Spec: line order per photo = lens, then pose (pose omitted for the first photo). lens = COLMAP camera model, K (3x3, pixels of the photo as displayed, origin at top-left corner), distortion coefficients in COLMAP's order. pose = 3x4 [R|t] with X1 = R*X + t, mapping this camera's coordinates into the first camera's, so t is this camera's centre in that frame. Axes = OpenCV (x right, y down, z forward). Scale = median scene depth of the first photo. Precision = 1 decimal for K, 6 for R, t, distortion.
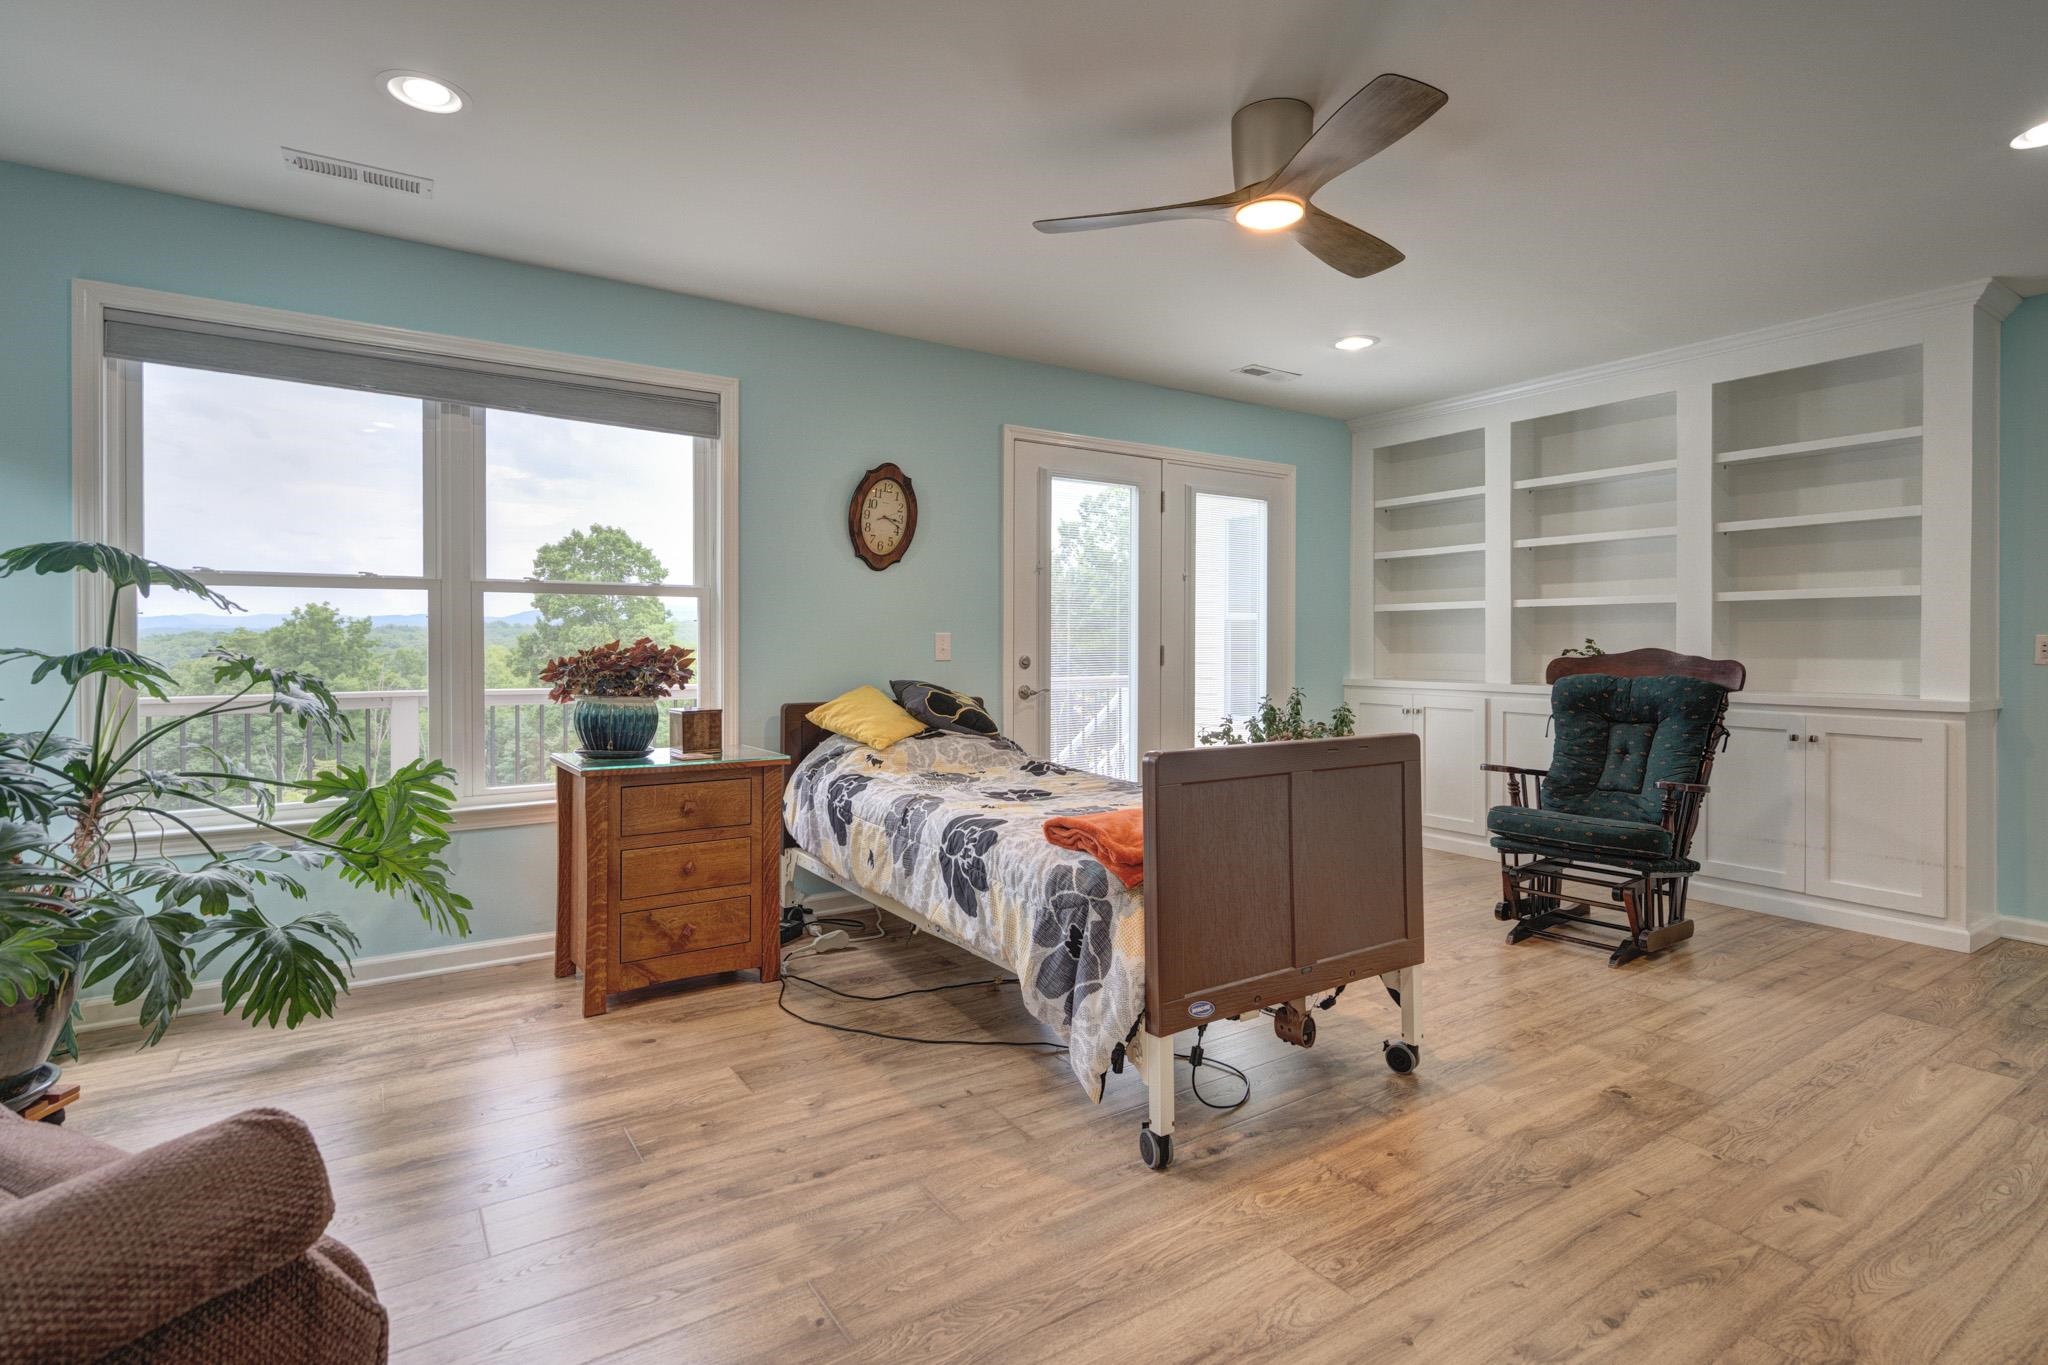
lens RADIAL K [[1014.8, 0, 1018.5], [0, 1014.8, 637.6], [0, 0, 1]] dist [0.001536, 0.002519]
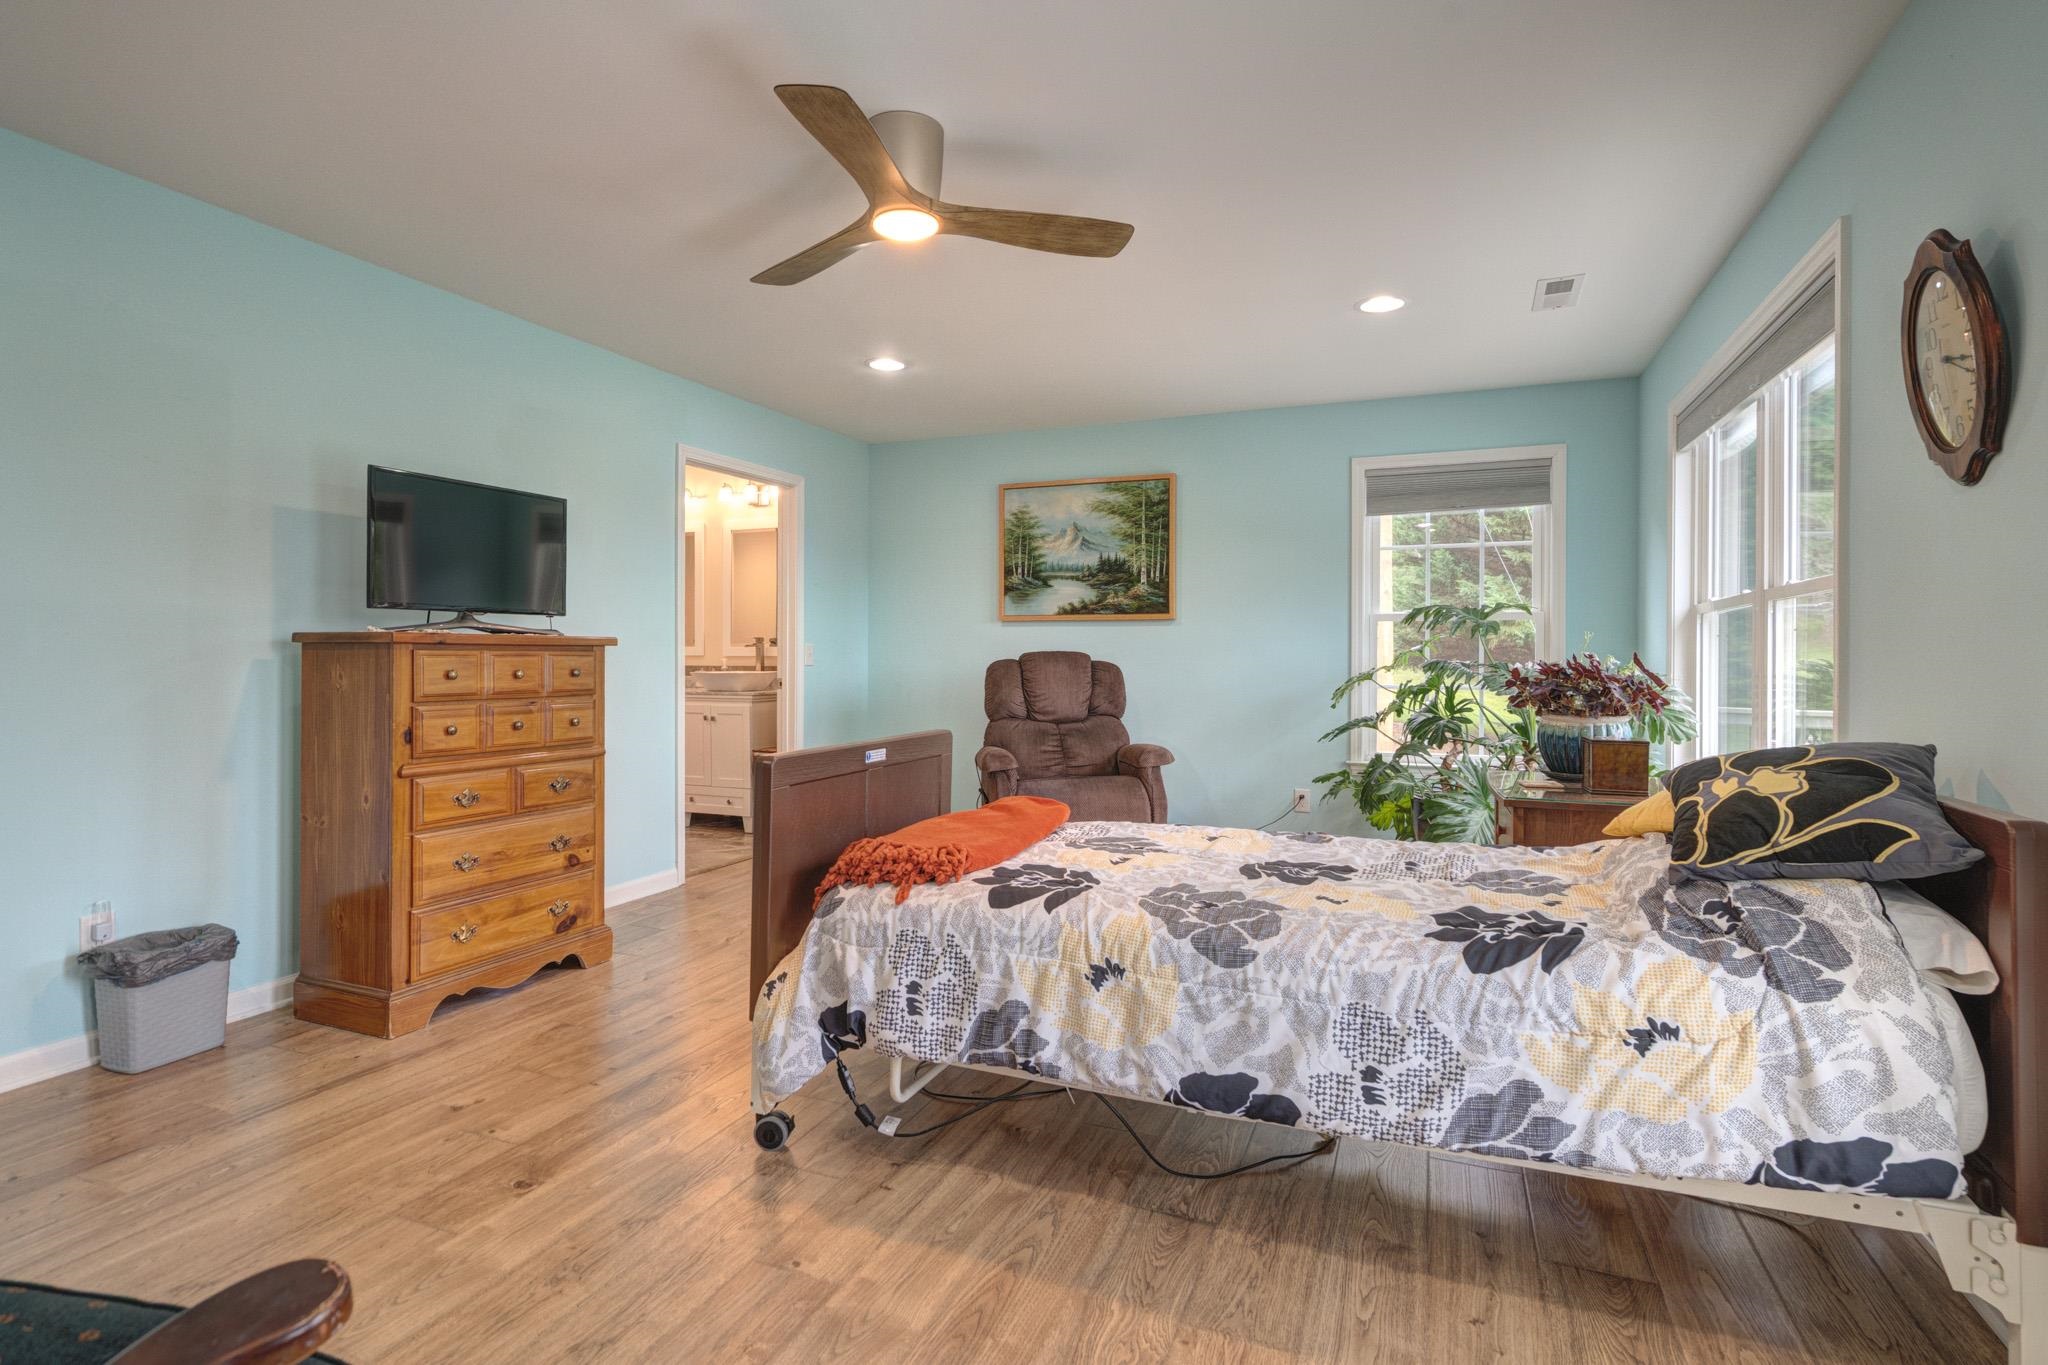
lens RADIAL K [[1014.8, 0, 1007.3], [0, 1014.8, 651.9], [0, 0, 1]] dist [0.001536, 0.002519]
pose [[-0.838685, -0.007227, -0.544569, 0.461078], [-0.003059, 0.999959, -0.008560, 0.008707], [0.544609, -0.005513, -0.838672, 1.236807]]
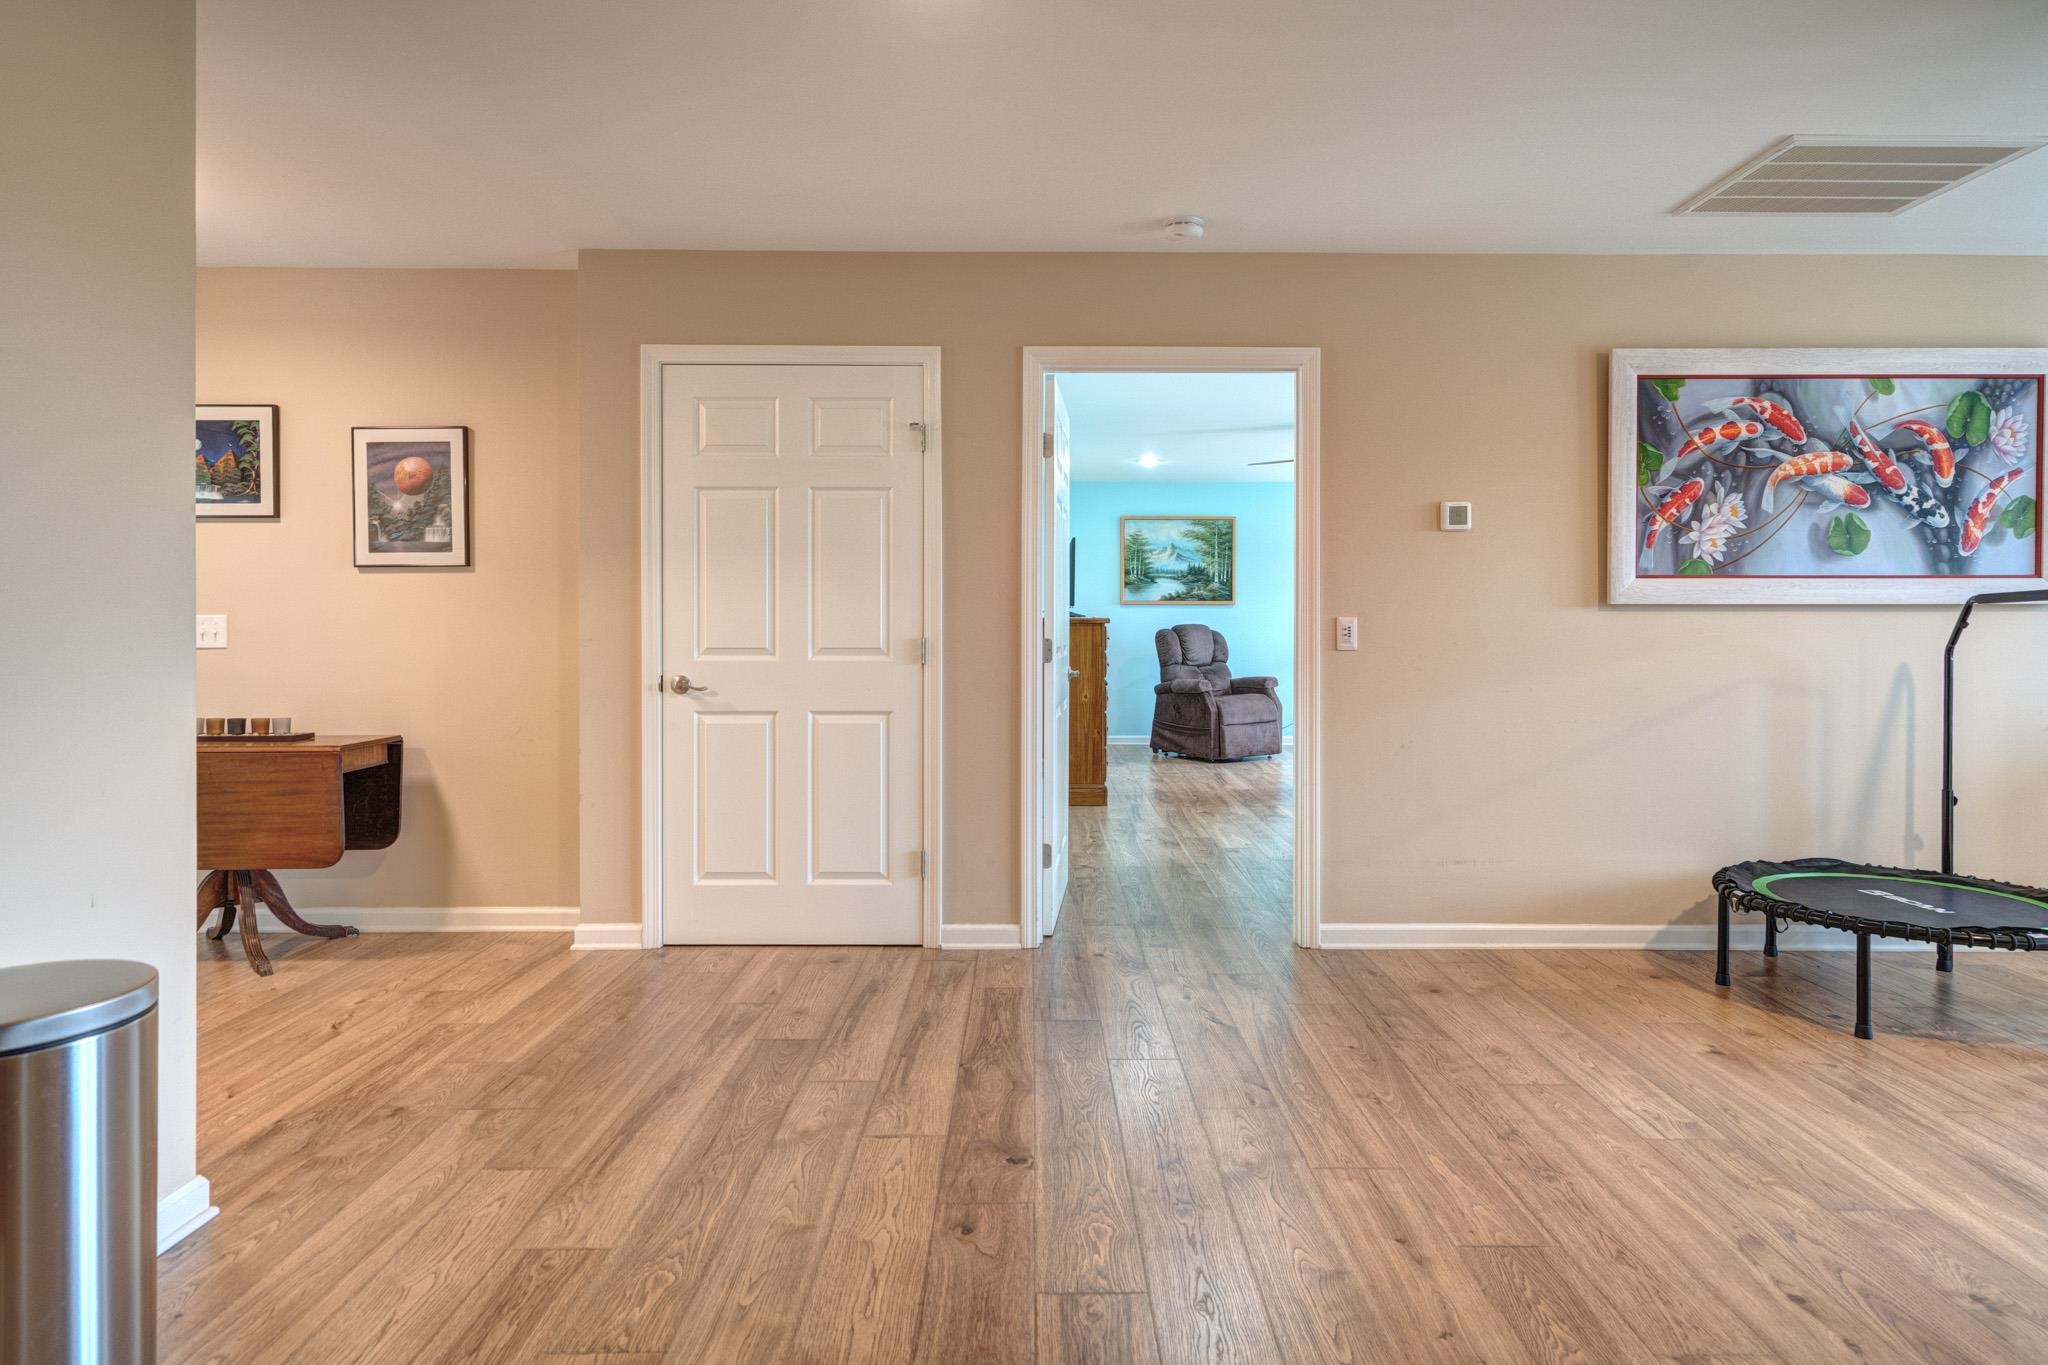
lens RADIAL K [[1185.3, 0, 1044.4], [0, 1185.3, 628.3], [0, 0, 1]] dist [0.009655, -0.000429]
pose [[-0.549907, -0.000740, -0.835225, 2.069546], [-0.000188, 1.000000, -0.000762, 0.007671], [0.835226, -0.000262, -0.549907, 1.321412]]
